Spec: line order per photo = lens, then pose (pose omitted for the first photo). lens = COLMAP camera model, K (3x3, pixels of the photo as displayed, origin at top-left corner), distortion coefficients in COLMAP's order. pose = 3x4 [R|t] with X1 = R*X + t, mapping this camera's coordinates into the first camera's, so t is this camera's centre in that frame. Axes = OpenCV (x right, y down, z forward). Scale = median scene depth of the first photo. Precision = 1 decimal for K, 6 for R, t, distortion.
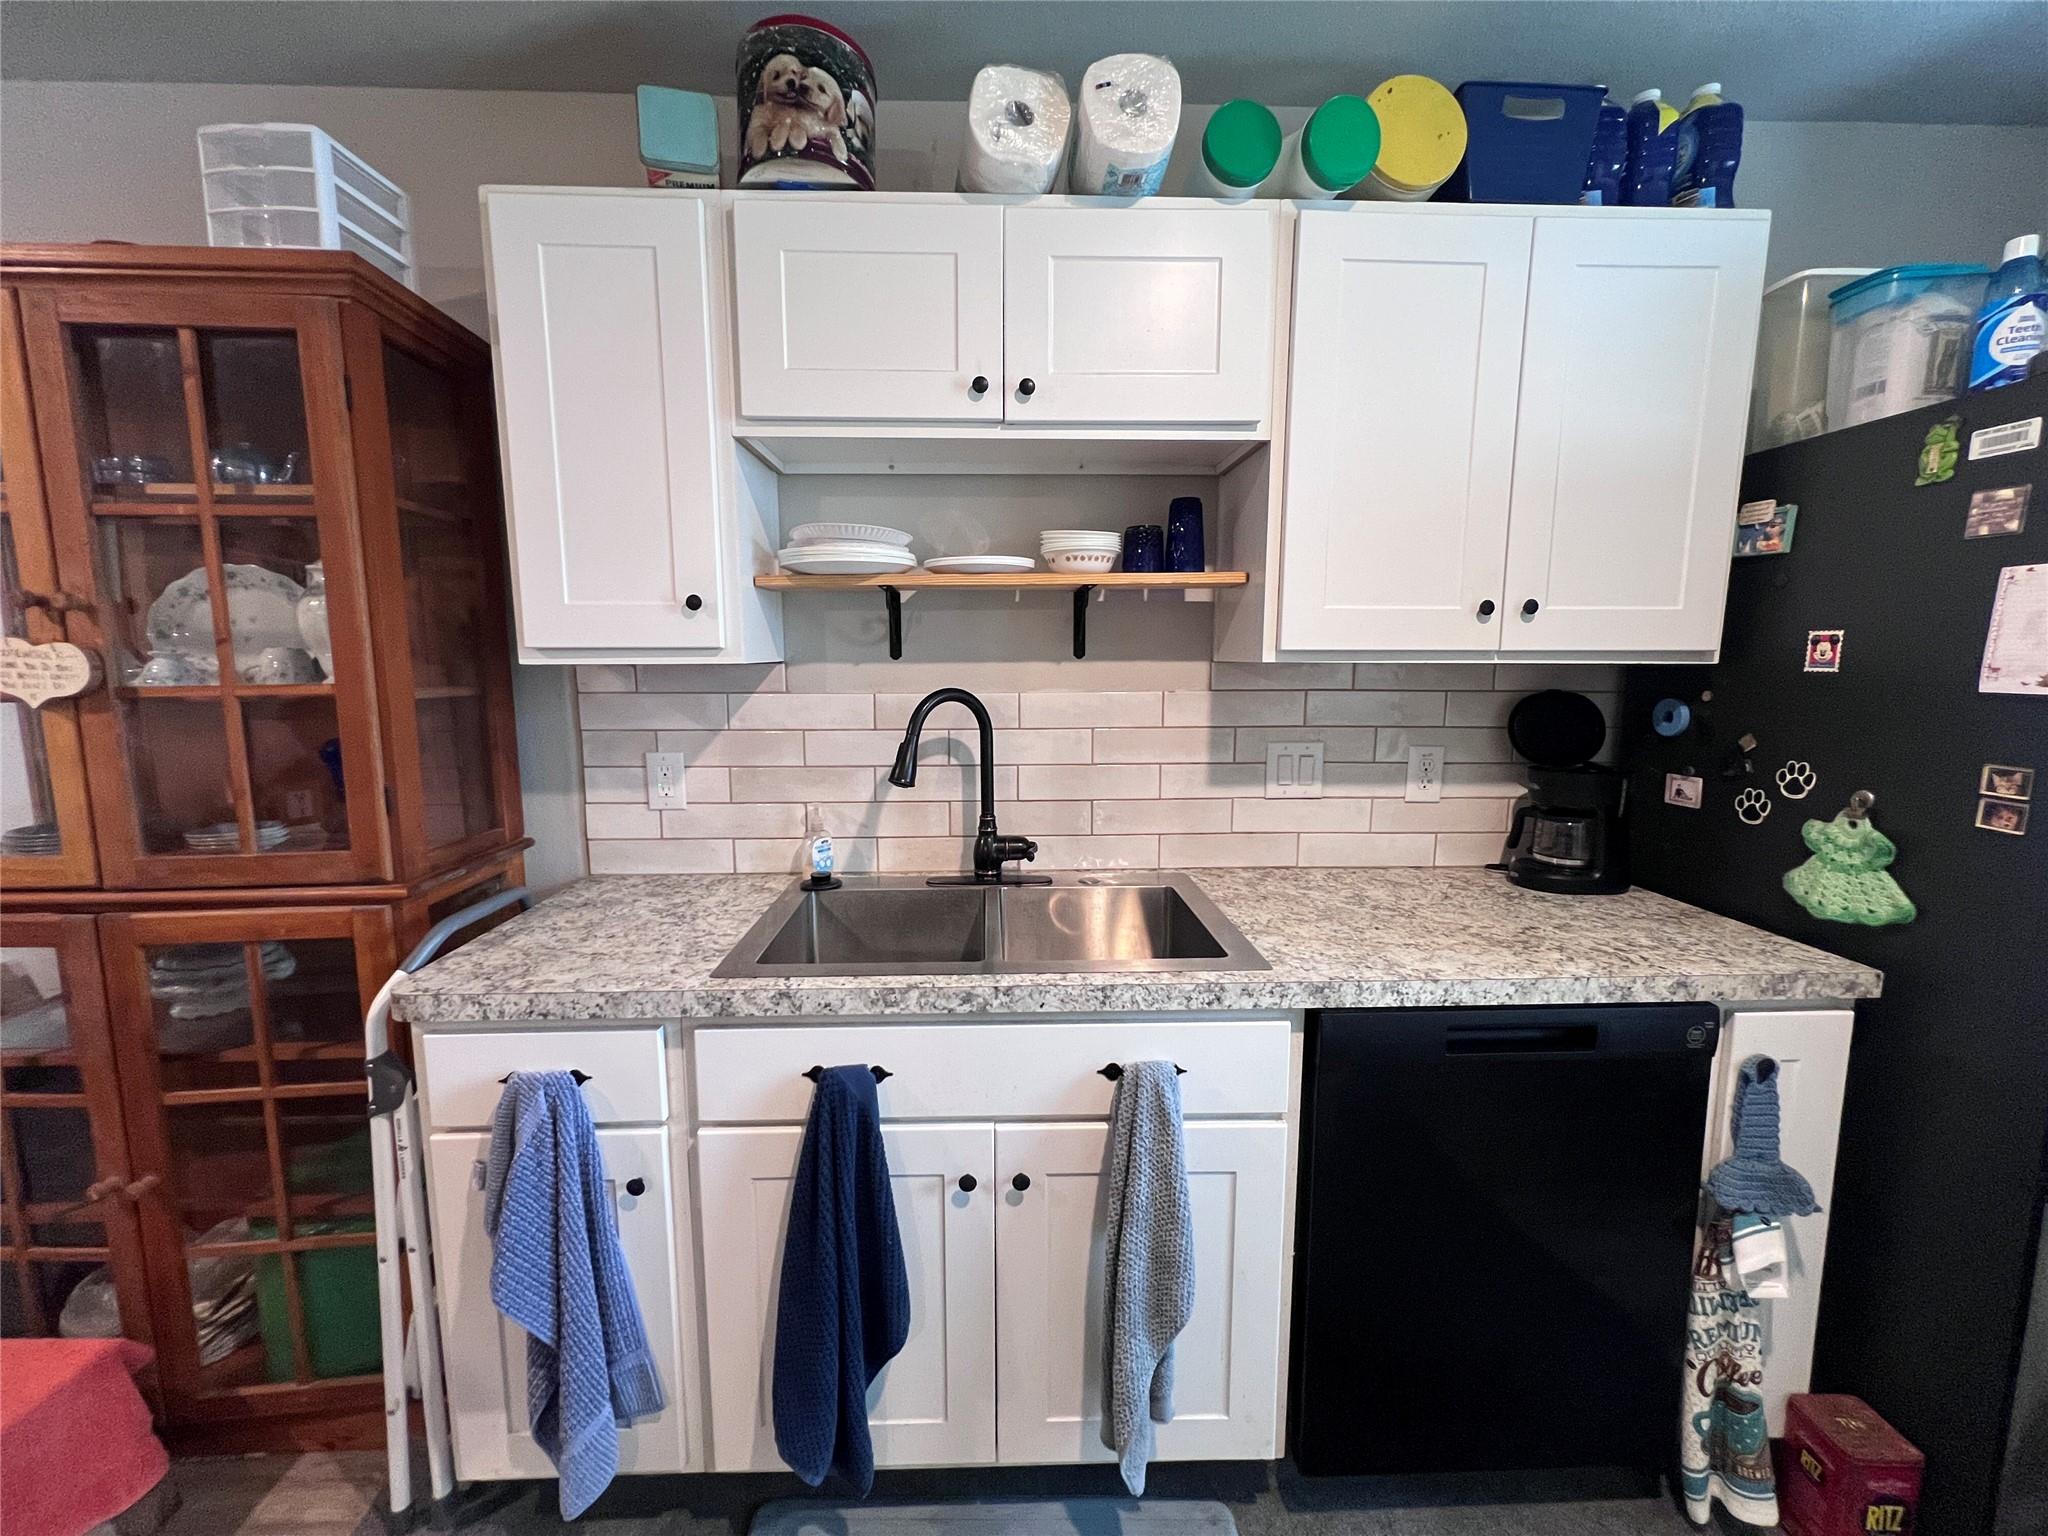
lens RADIAL K [[820.3, 0, 1017.8], [0, 820.3, 765.7], [0, 0, 1]] dist [0.000185, 0.000153]
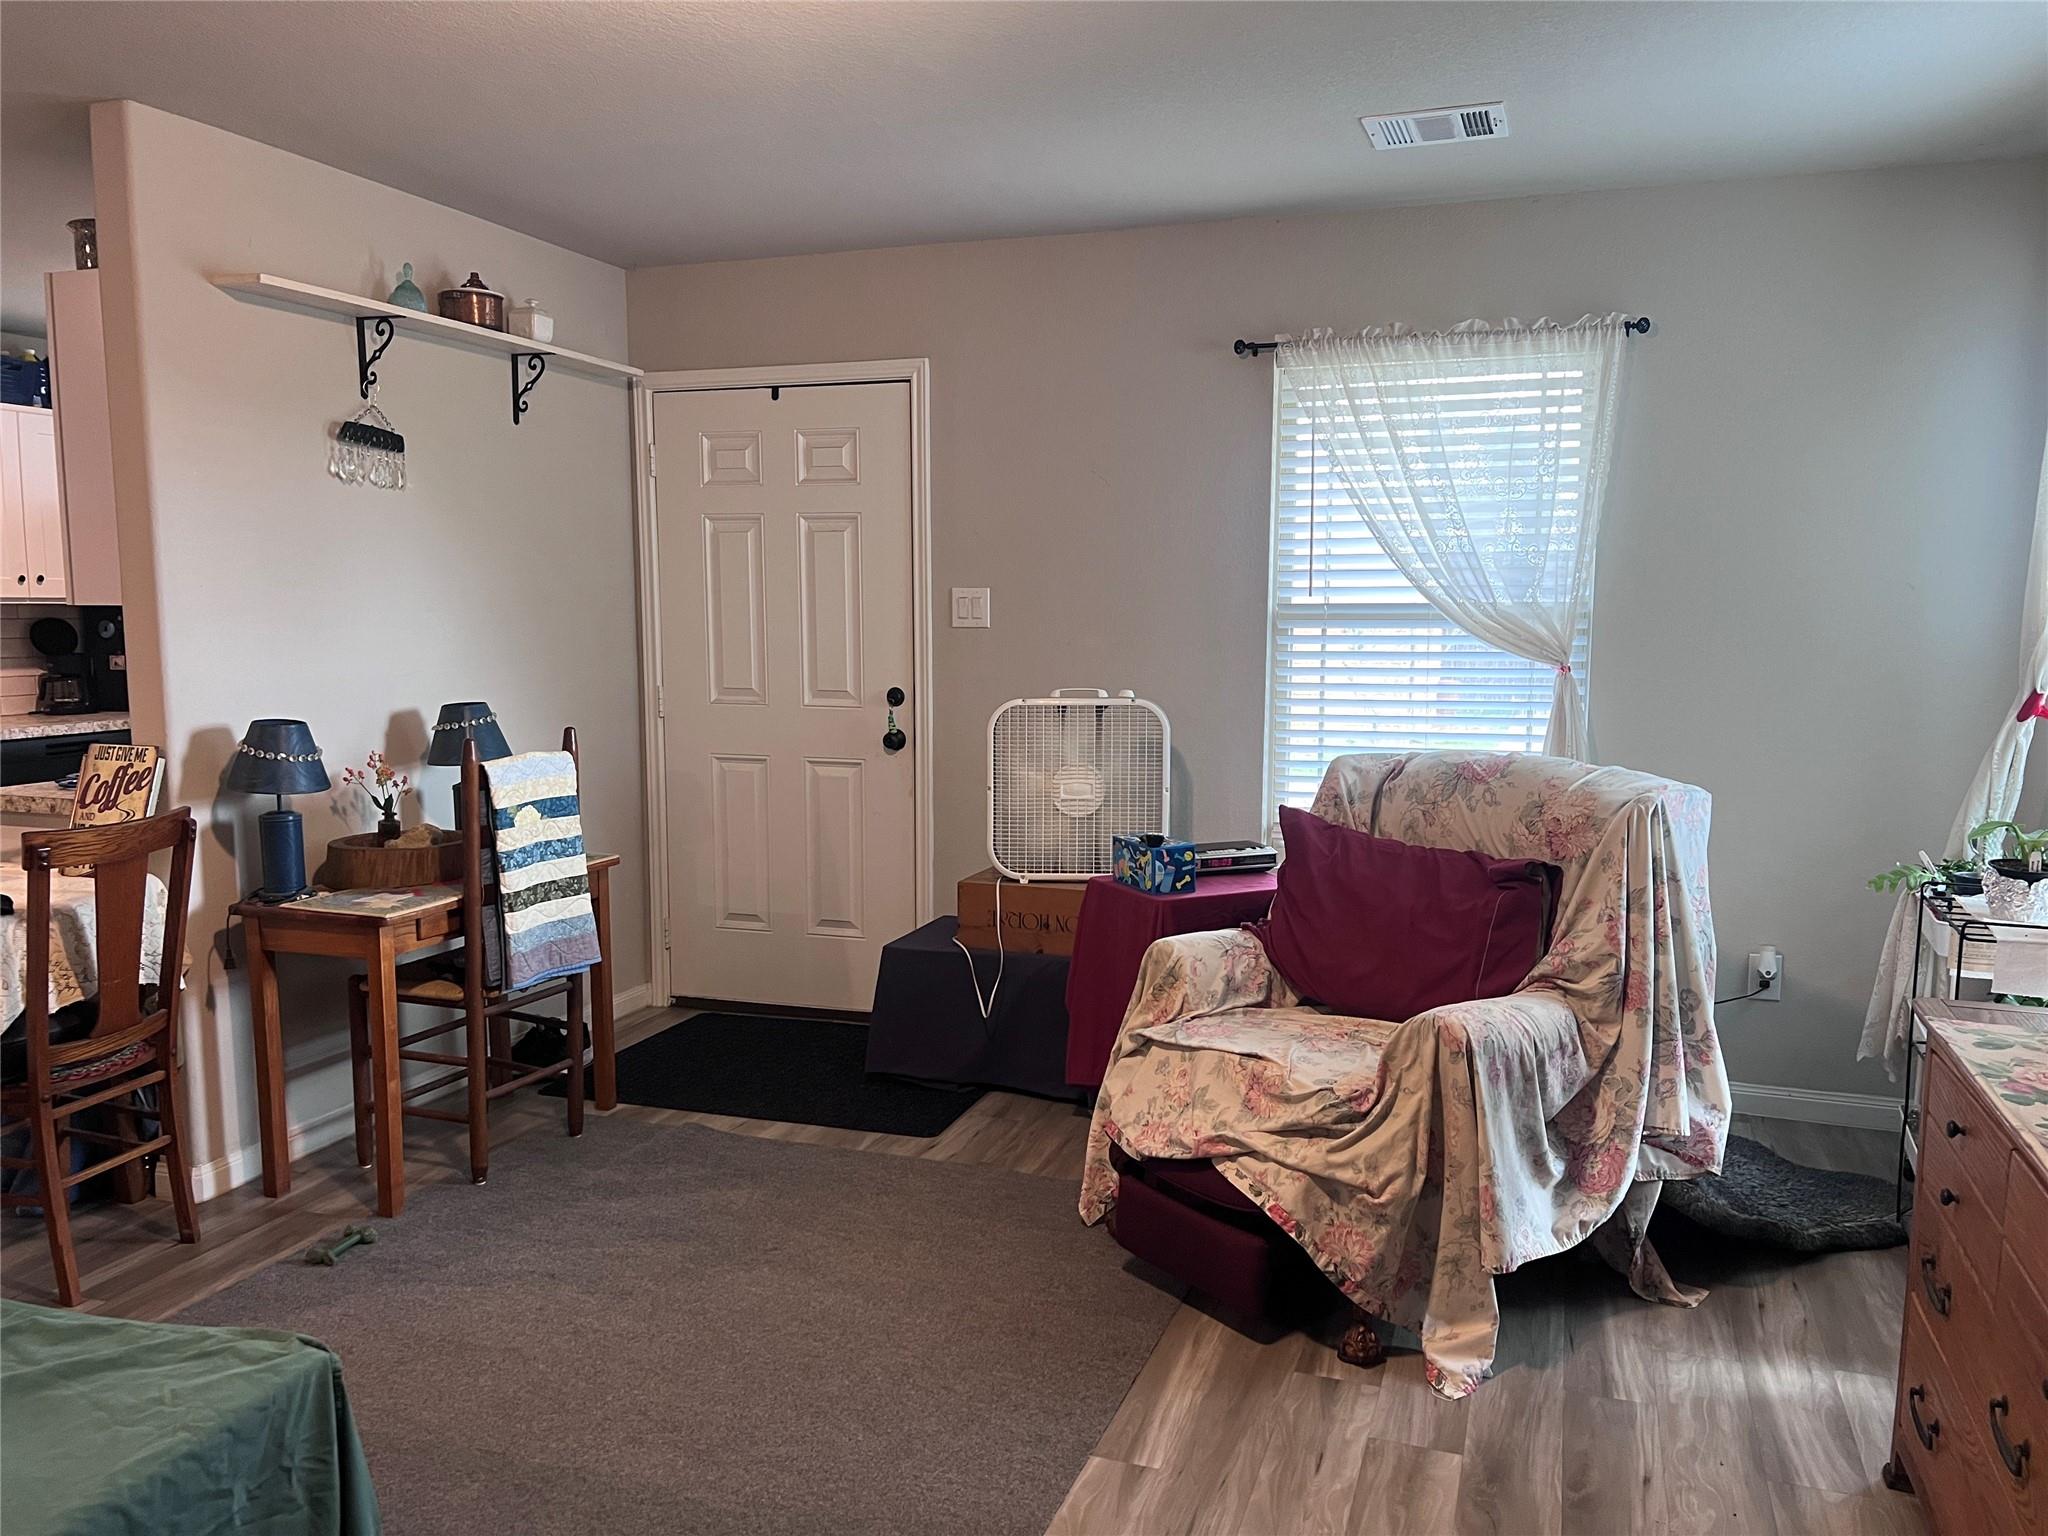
lens RADIAL K [[1546.0, 0, 1027.9], [0, 1546.0, 765.1], [0, 0, 1]] dist [0.058637, -0.067741]
pose [[0.361939, -0.100057, 0.926817, -2.286367], [0.124349, 0.990520, 0.058374, 0.376060], [-0.923871, 0.094121, 0.370950, -2.869034]]
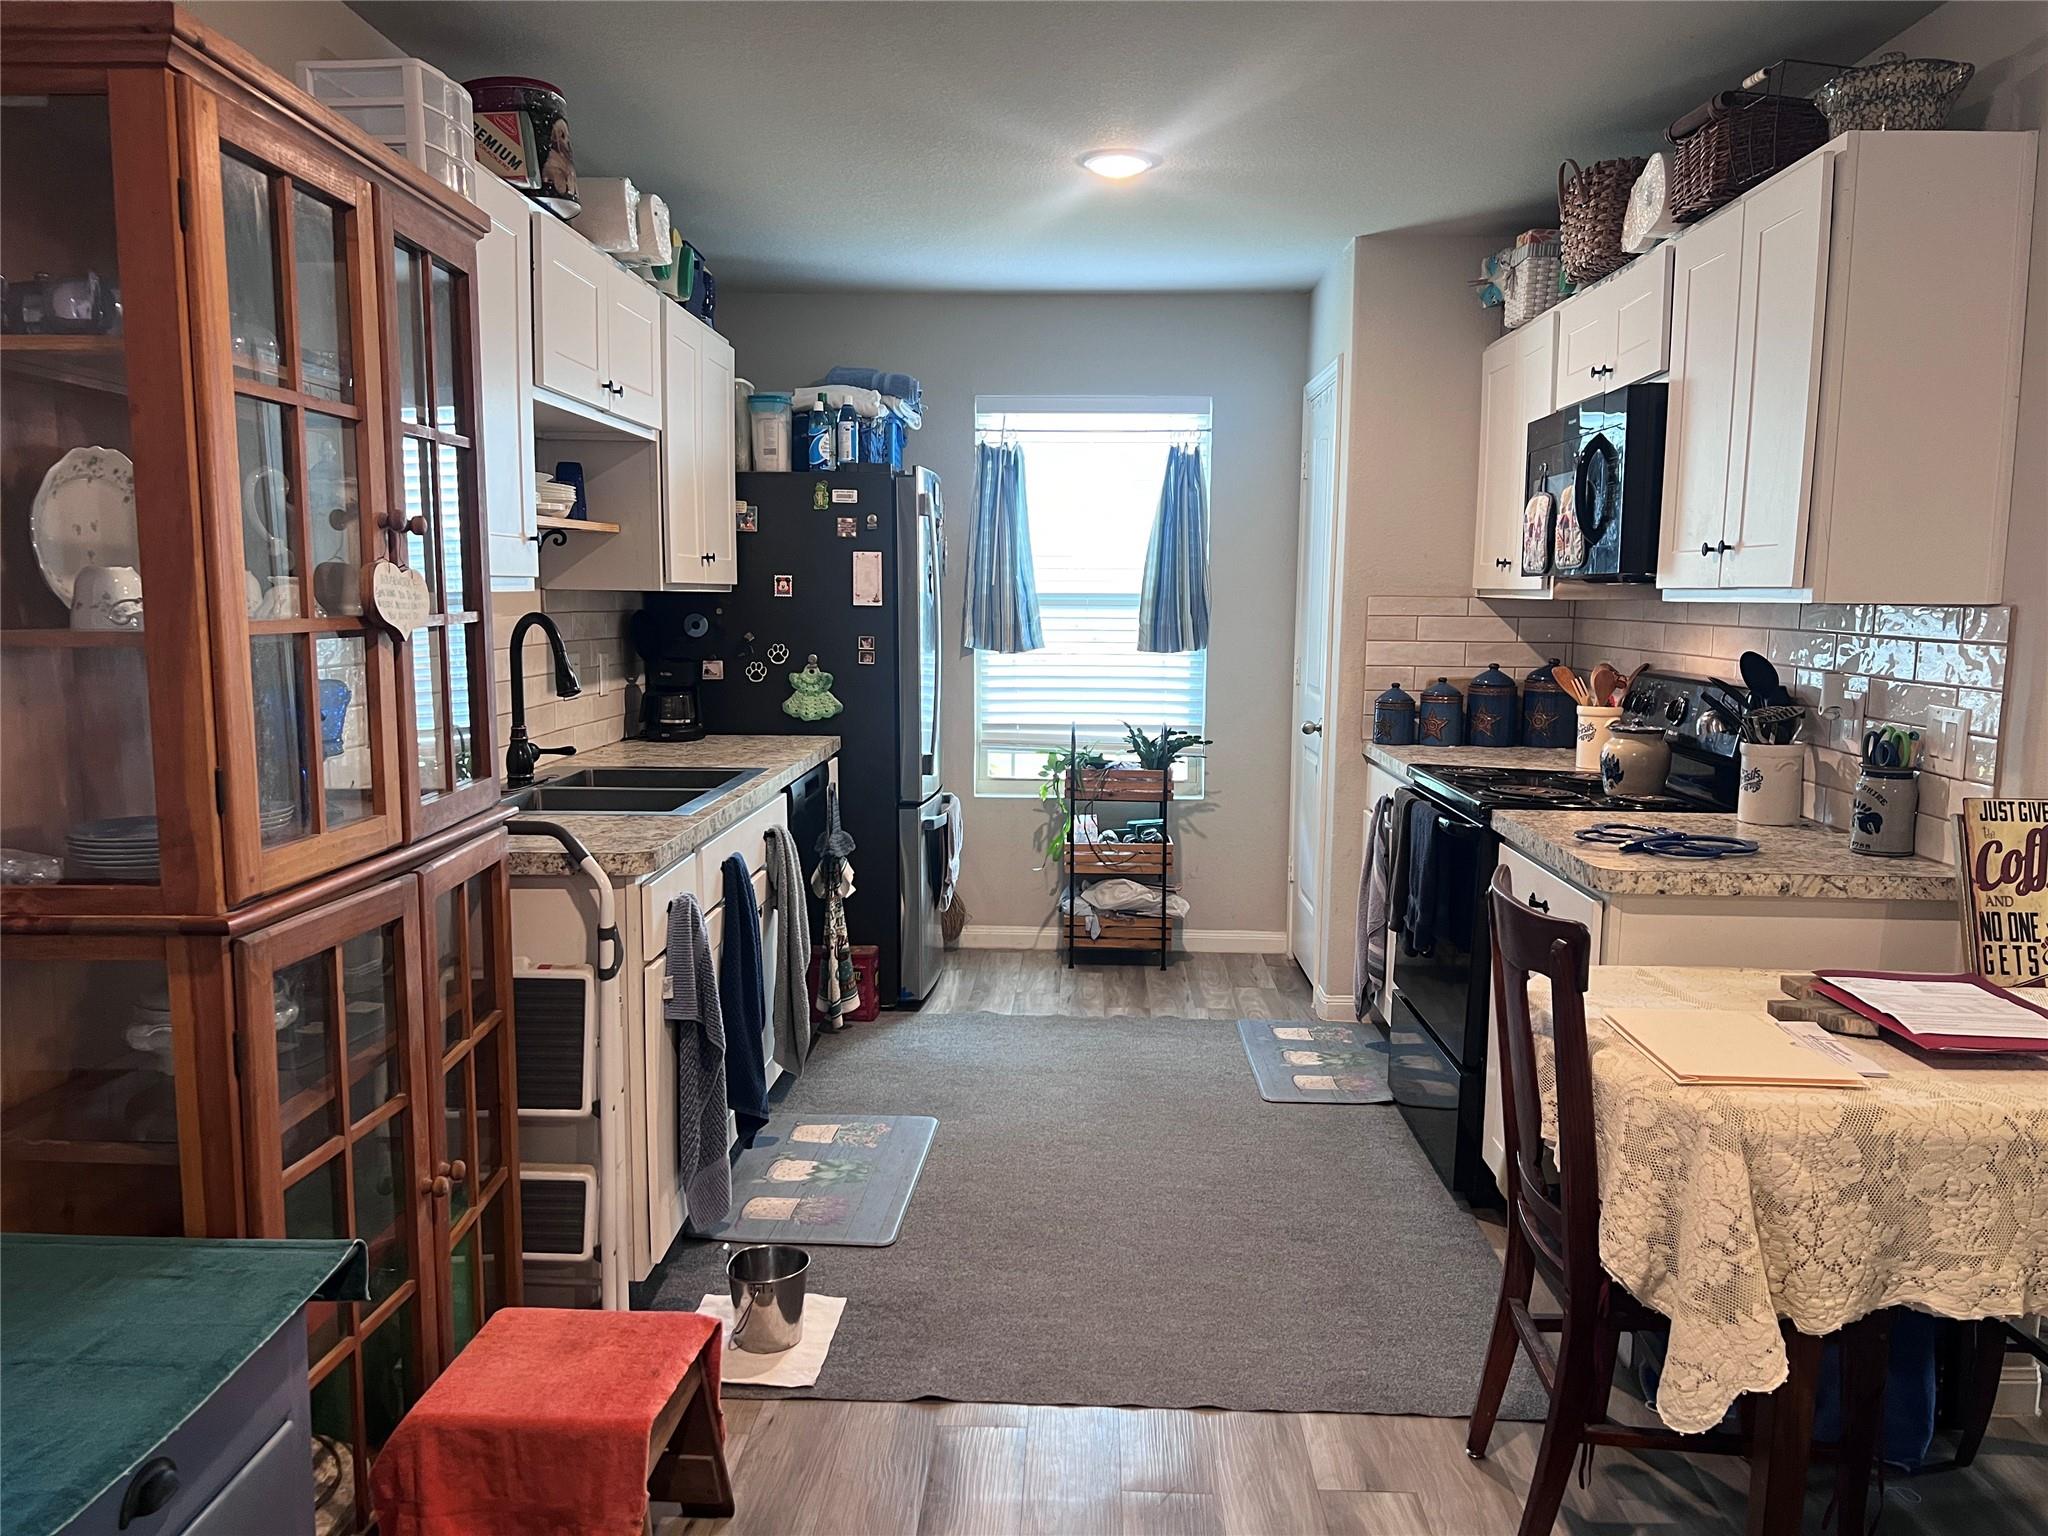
lens RADIAL K [[1546.0, 0, 1032.6], [0, 1546.0, 770.5], [0, 0, 1]] dist [0.058637, -0.067741]
pose [[0.100756, -0.112038, 0.988583, -2.351432], [0.120895, 0.987655, 0.099611, -0.001911], [-0.987539, 0.109478, 0.113057, 0.046040]]
